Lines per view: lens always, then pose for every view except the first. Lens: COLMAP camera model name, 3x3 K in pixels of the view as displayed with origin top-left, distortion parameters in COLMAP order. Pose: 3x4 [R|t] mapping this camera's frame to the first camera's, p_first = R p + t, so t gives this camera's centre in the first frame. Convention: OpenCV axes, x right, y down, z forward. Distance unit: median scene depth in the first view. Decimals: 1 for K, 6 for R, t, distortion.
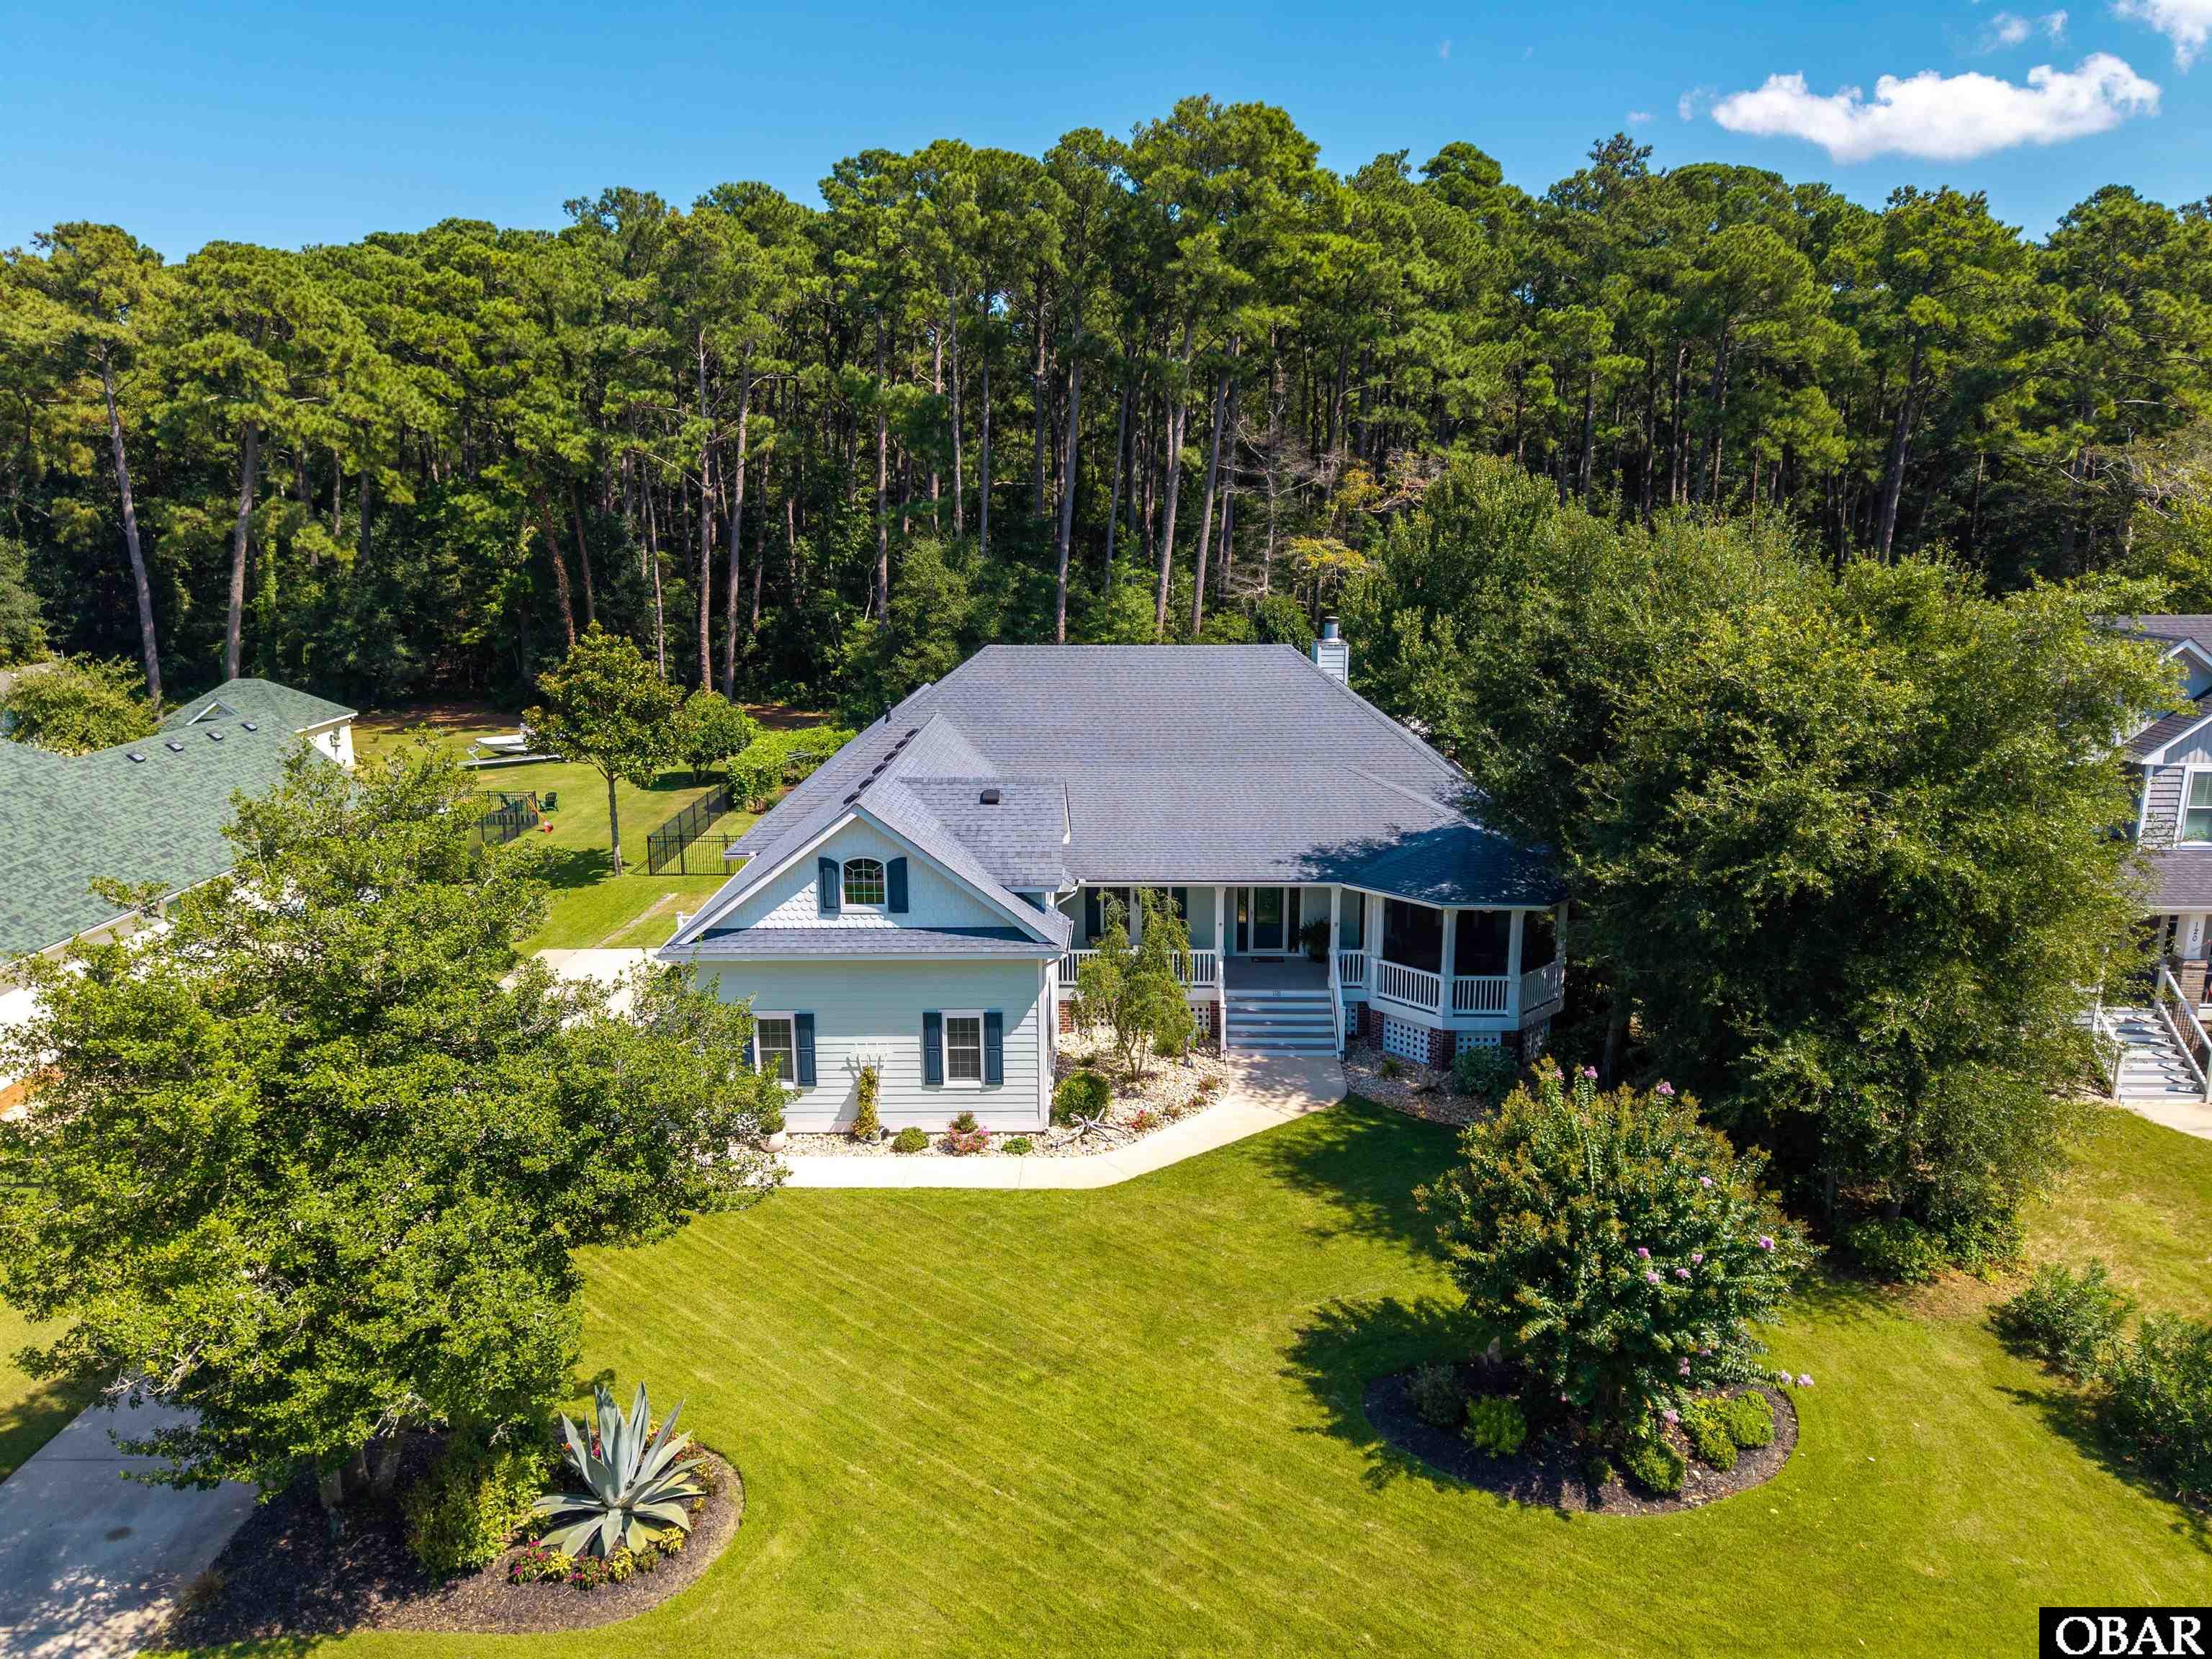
lens RADIAL K [[1487.0, 0, 1100.6], [0, 1487.0, 824.3], [0, 0, 1]] dist [0.024315, -0.024384]
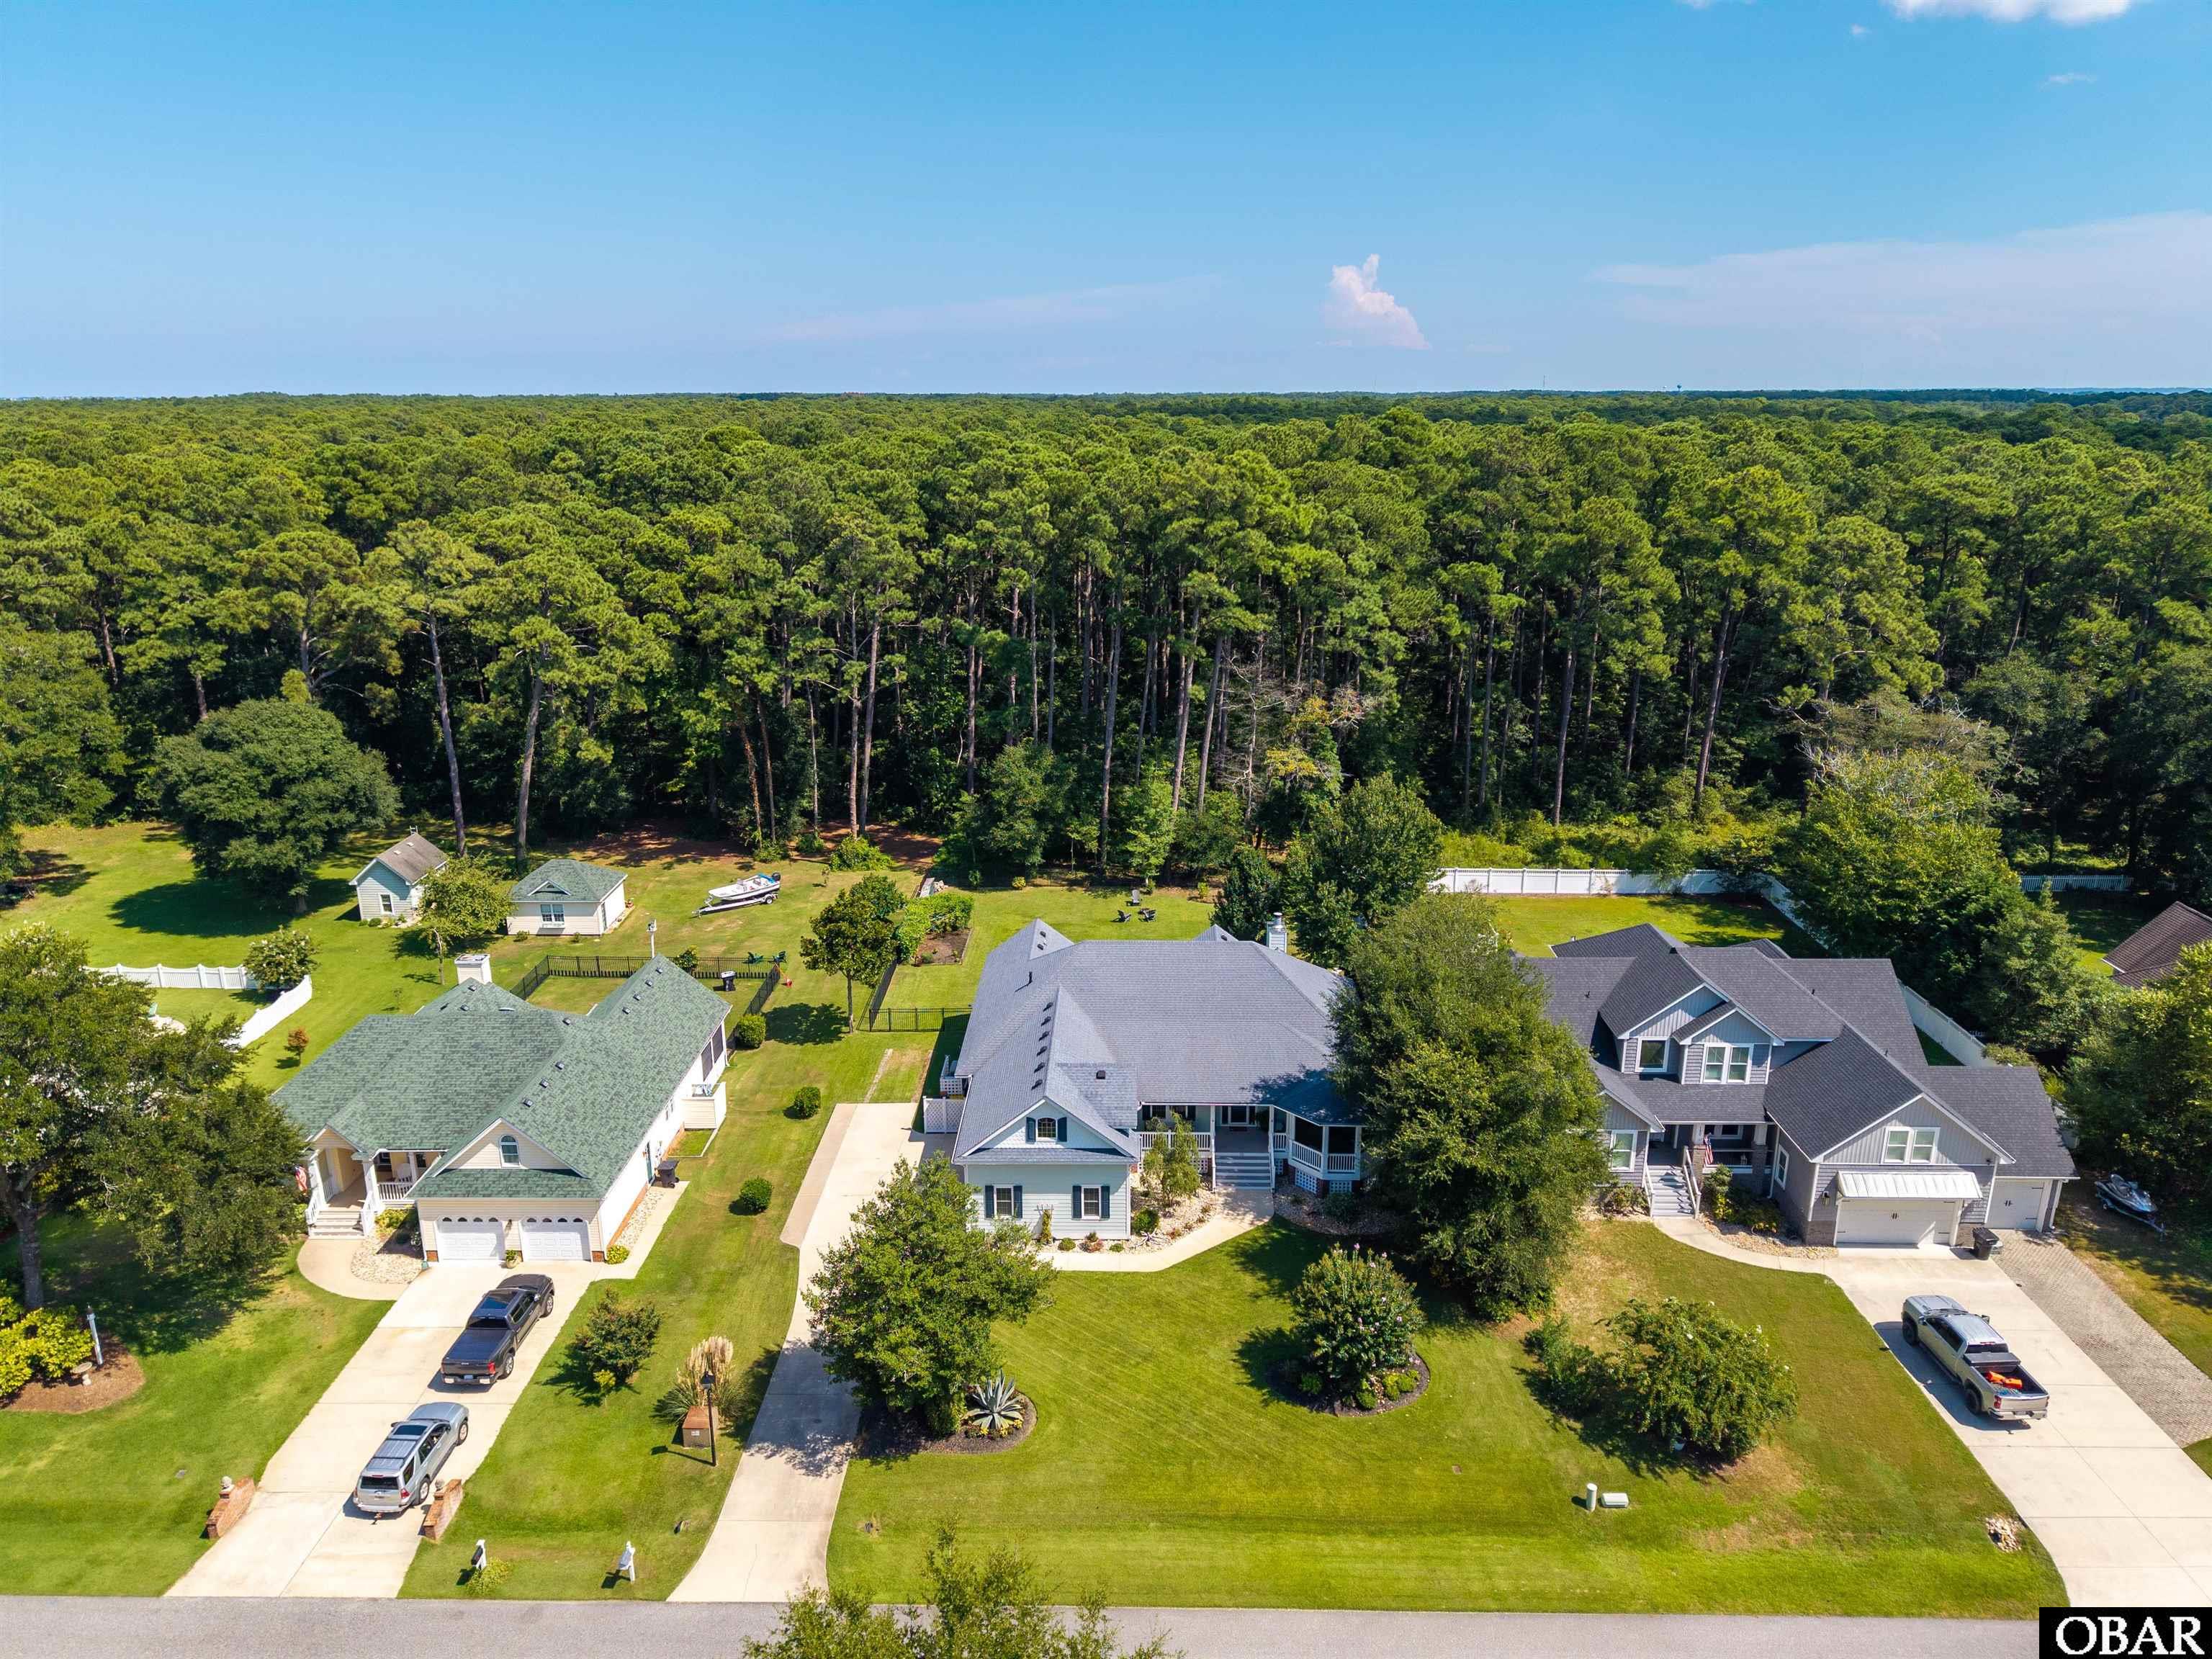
lens RADIAL K [[1487.0, 0, 1095.5], [0, 1487.0, 822.4], [0, 0, 1]] dist [0.024315, -0.024384]
pose [[0.999981, 0.001781, -0.005913, -0.073992], [-0.001423, 0.998198, 0.059991, -0.517992], [0.006009, -0.059982, 0.998181, -1.096683]]
